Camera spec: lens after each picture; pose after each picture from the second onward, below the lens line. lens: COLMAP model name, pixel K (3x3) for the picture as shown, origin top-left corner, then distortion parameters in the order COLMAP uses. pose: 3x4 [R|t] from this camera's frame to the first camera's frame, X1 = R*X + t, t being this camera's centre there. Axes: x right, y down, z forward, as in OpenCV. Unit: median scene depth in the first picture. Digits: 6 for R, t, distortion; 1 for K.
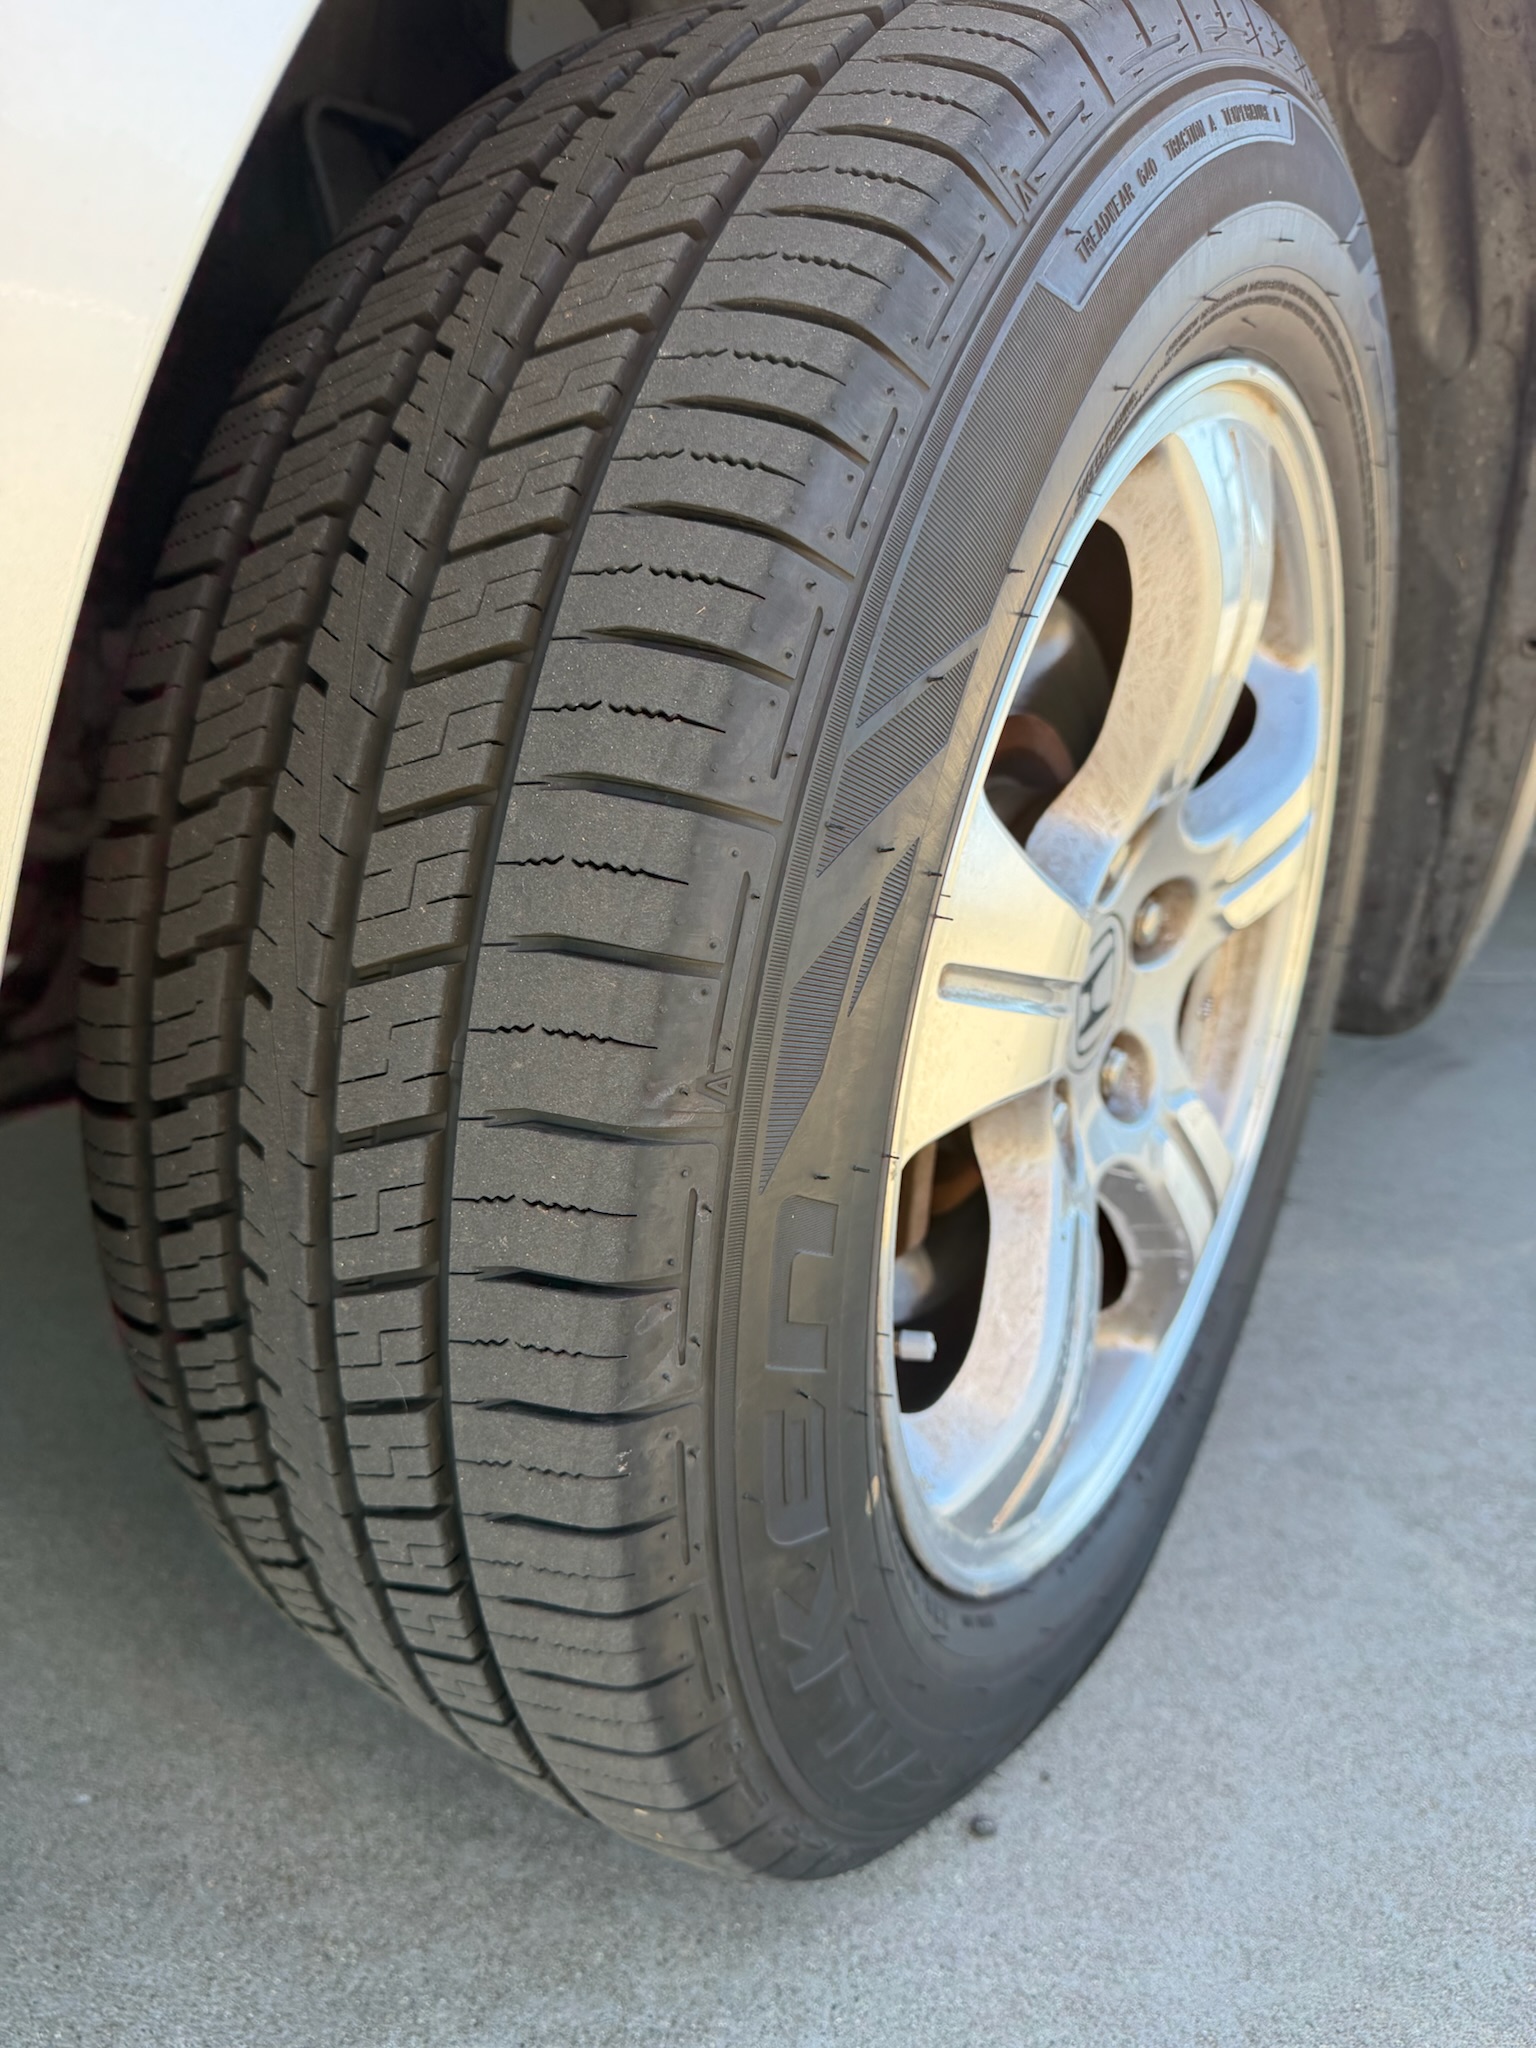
lens RADIAL K [[1451.4, 0, 768.8], [0, 1451.4, 1024.6], [0, 0, 1]] dist [0.032698, -0.039590]
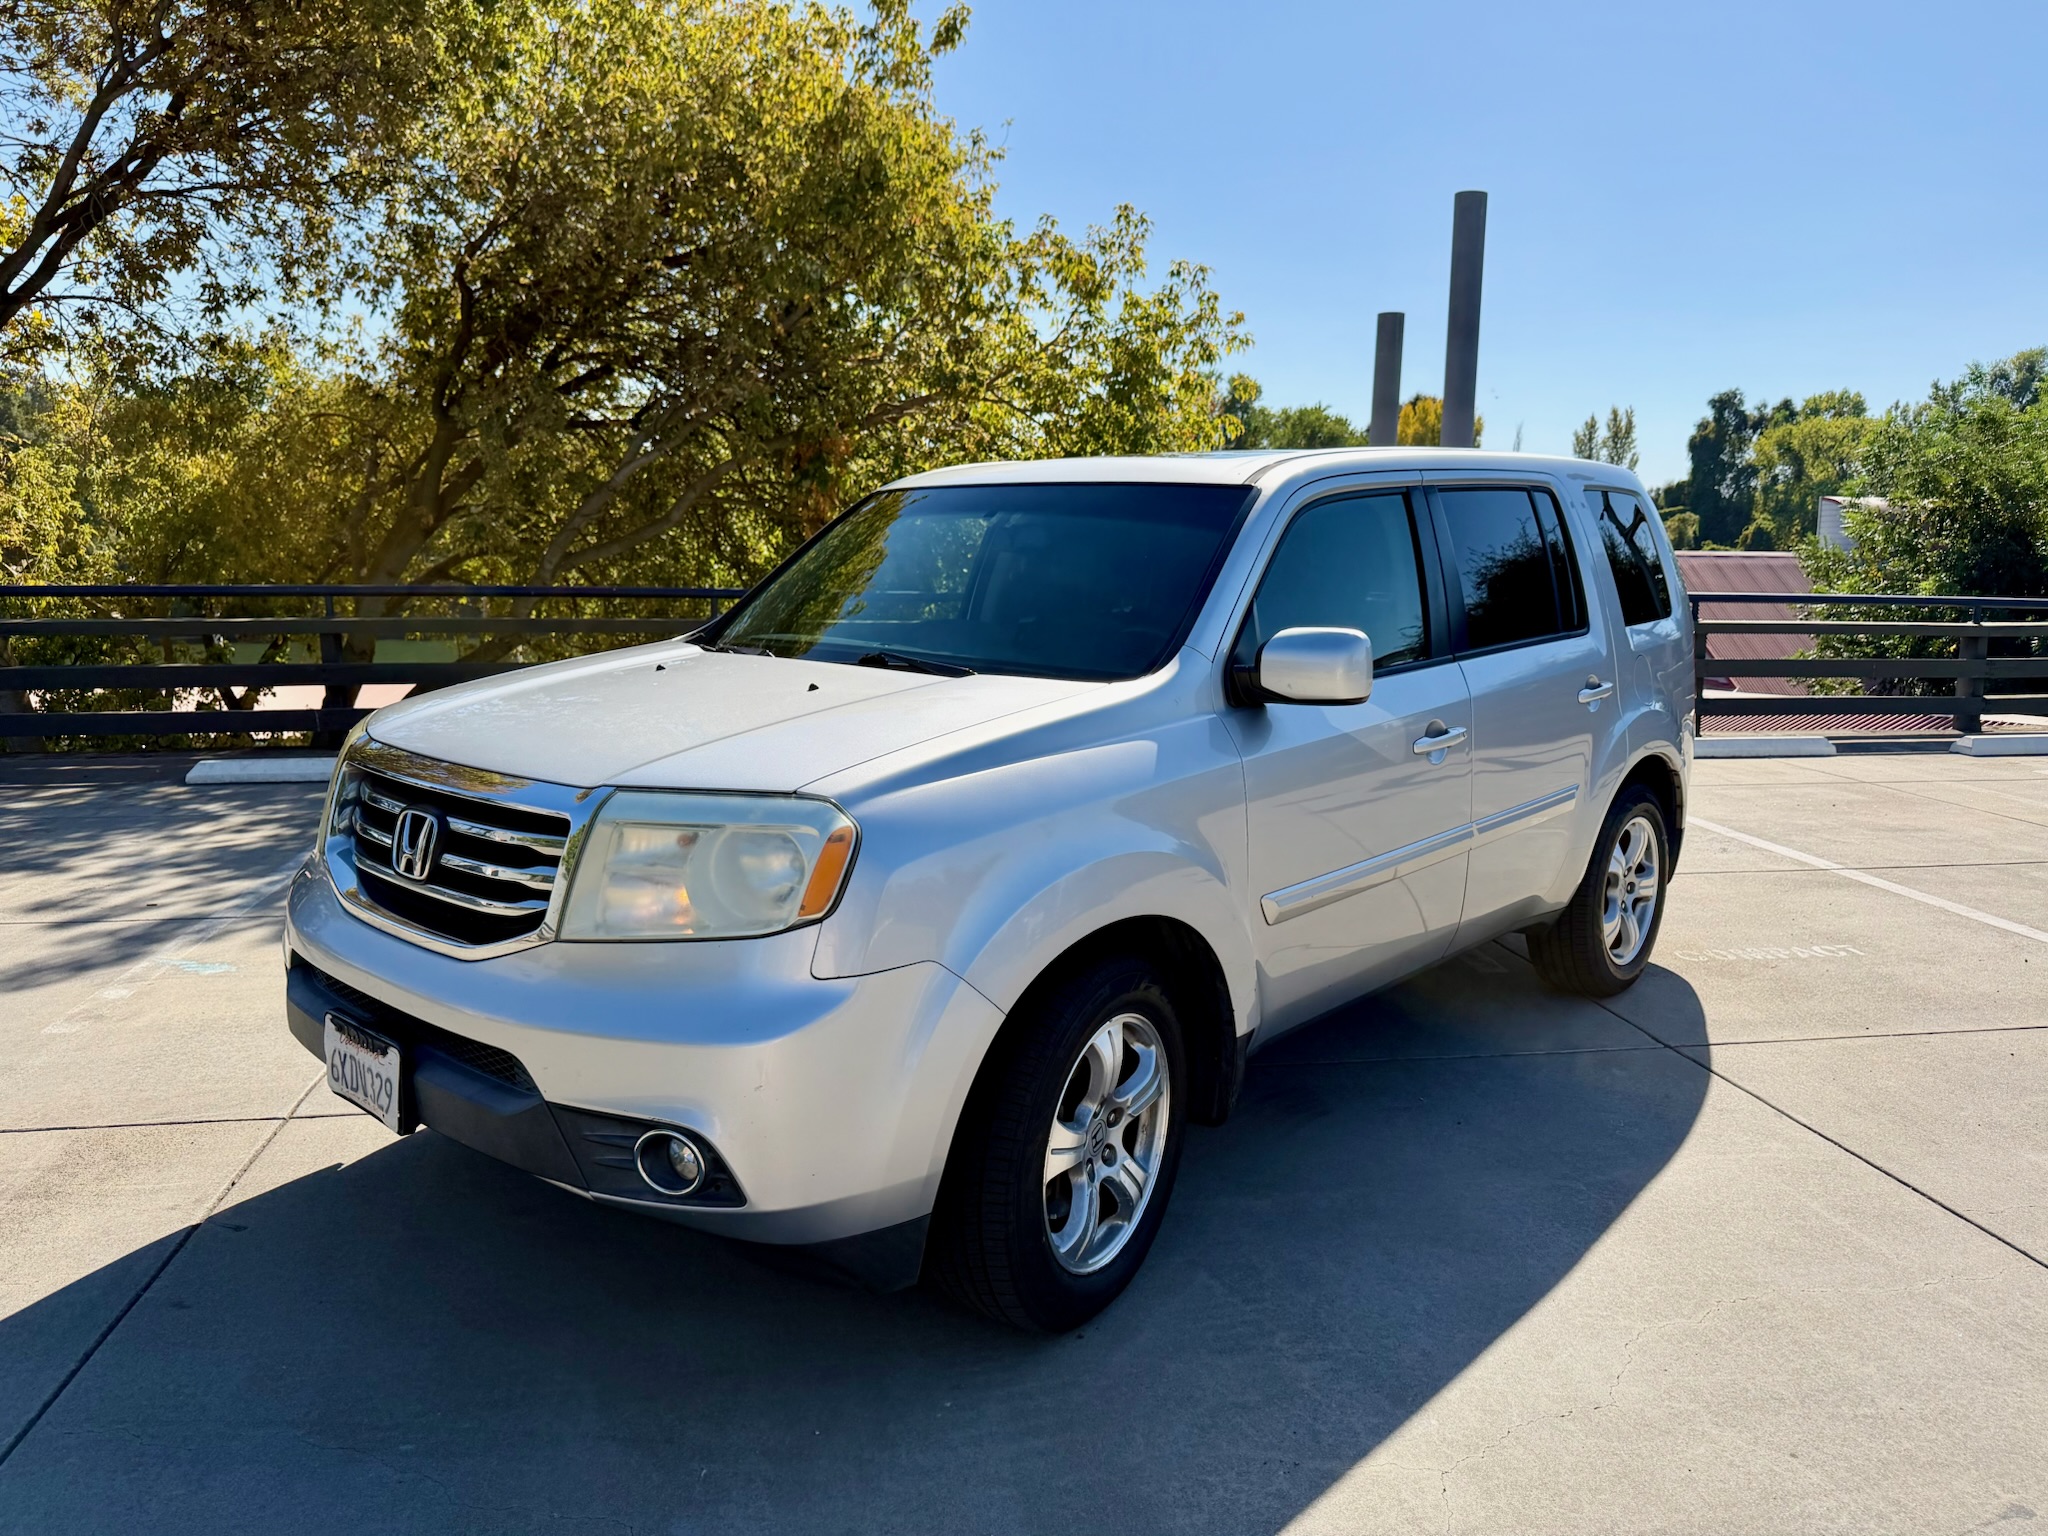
lens RADIAL K [[1451.4, 0, 1021.4], [0, 1451.4, 766.5], [0, 0, 1]] dist [0.032698, -0.039590]
pose [[0.999128, -0.041308, 0.006087, 0.015294], [0.041752, 0.986736, -0.156869, -0.466600], [0.000474, 0.156986, 0.987601, -3.661129]]
